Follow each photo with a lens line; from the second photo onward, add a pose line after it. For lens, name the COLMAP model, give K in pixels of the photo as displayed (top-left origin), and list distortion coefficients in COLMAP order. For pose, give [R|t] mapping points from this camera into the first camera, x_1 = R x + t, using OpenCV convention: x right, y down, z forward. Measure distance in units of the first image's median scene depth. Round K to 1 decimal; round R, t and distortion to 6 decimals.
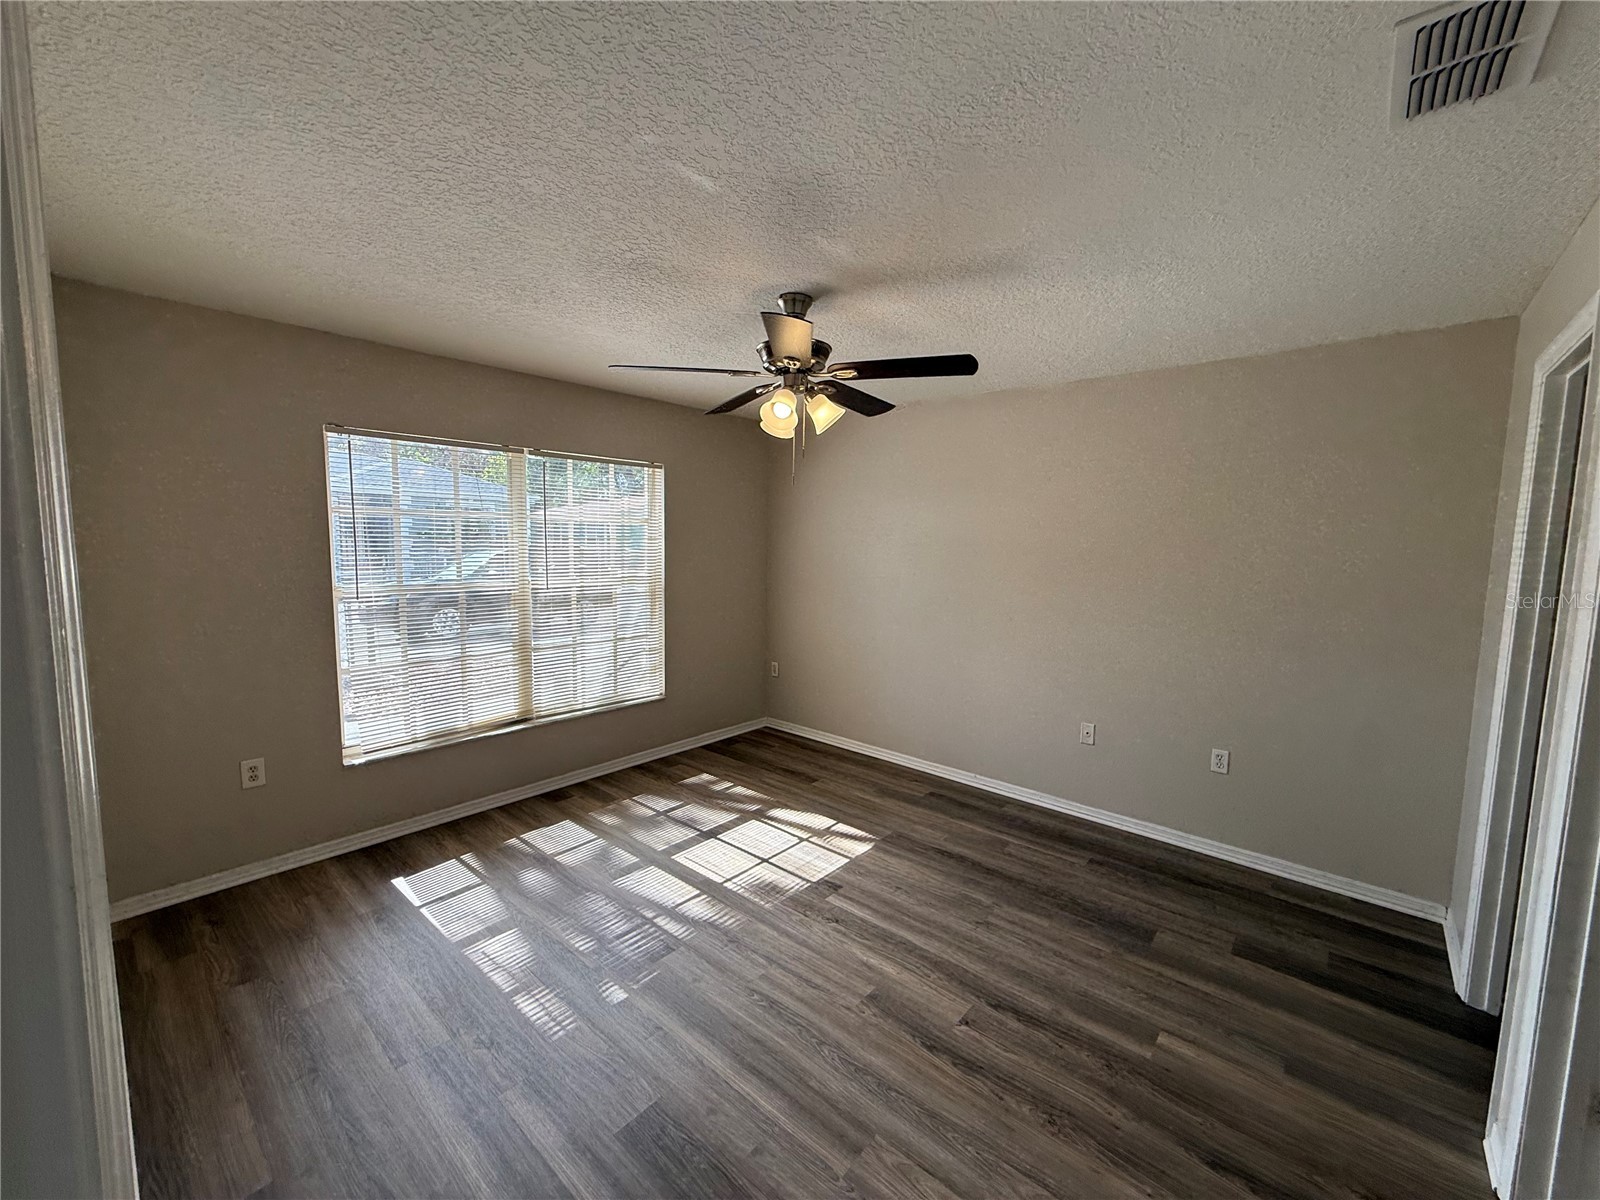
lens RADIAL K [[637.2, 0, 799.0], [0, 637.2, 599.9], [0, 0, 1]] dist [0.000095, 0.000207]
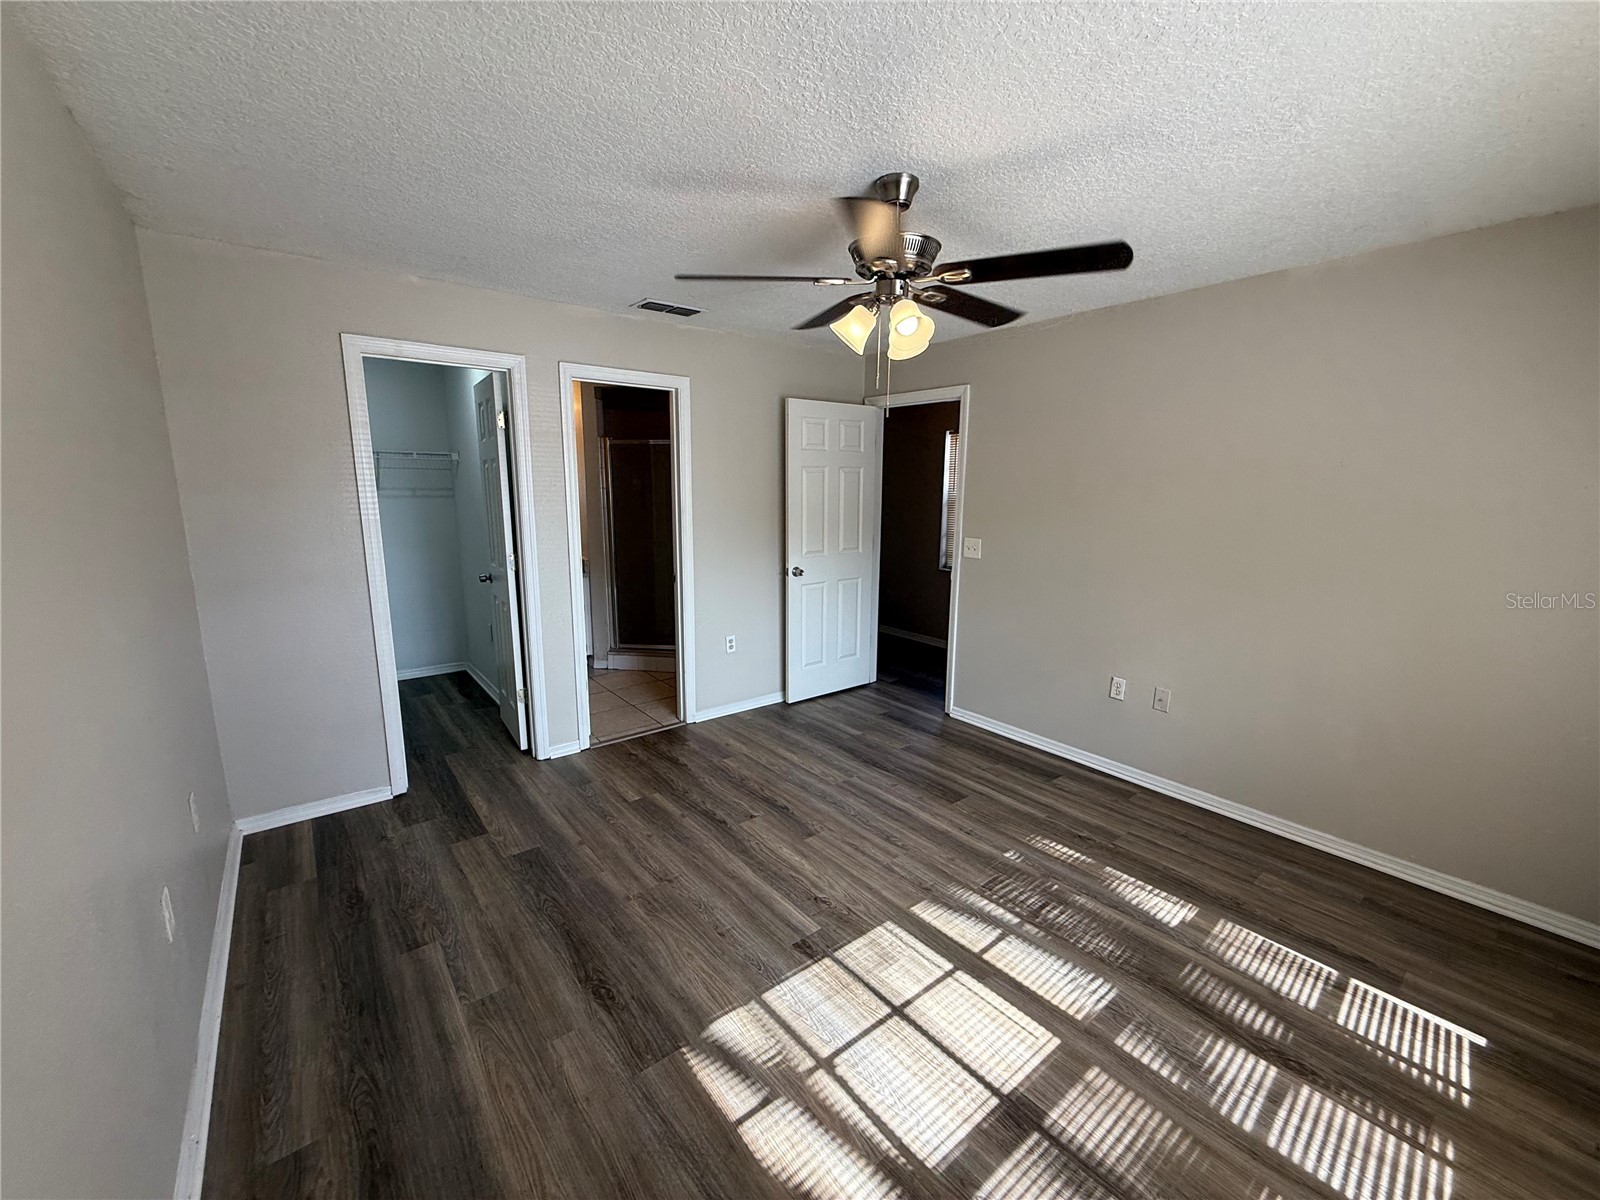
lens RADIAL K [[637.2, 0, 800.7], [0, 637.2, 597.8], [0, 0, 1]] dist [0.000095, 0.000207]
pose [[-0.983962, -0.058872, 0.168380, -0.045908], [-0.010545, 0.961512, 0.274561, -0.160511], [-0.178064, 0.268383, -0.946712, 1.664142]]
